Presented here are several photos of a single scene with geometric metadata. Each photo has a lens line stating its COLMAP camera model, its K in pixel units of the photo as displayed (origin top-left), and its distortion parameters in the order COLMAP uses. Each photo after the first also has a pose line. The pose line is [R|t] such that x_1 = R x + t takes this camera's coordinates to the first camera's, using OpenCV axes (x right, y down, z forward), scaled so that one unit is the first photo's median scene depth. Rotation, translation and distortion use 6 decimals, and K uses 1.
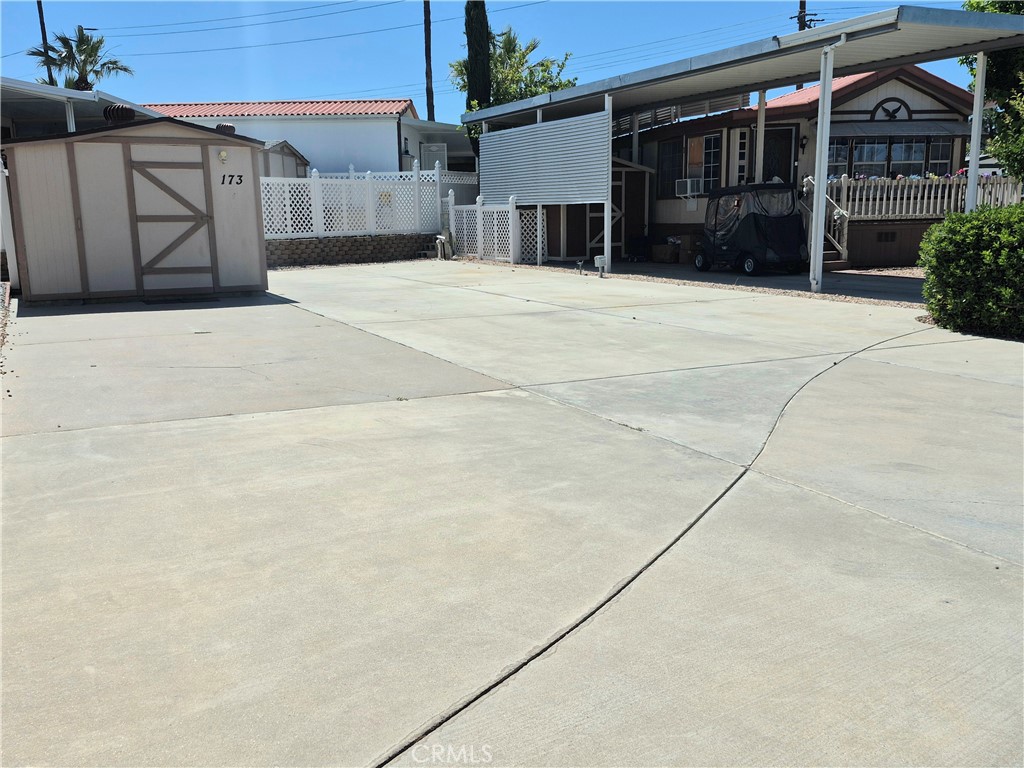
lens RADIAL K [[819.3, 0, 512.0], [0, 819.3, 384.0], [0, 0, 1]] dist [0.004646, -0.010176]
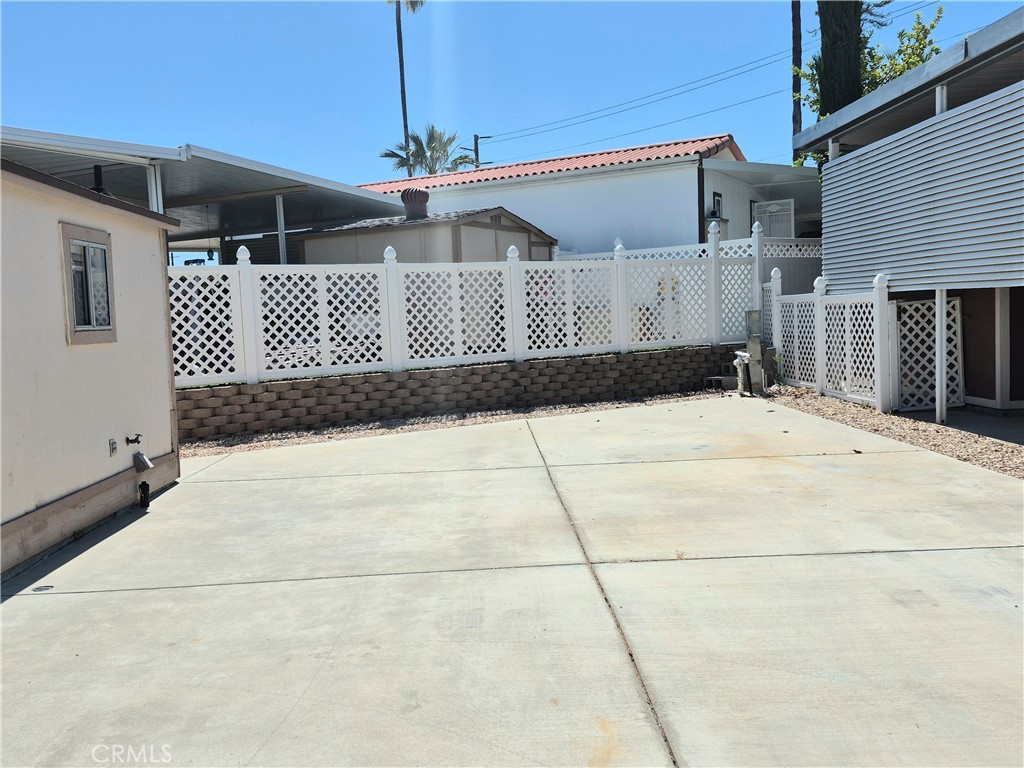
lens RADIAL K [[819.3, 0, 512.0], [0, 819.3, 384.0], [0, 0, 1]] dist [0.004646, -0.010176]
pose [[0.886721, 0.011099, -0.462172, 0.030847], [-0.058743, 0.994314, -0.088825, -0.104287], [0.458558, 0.105912, 0.882331, 0.459300]]
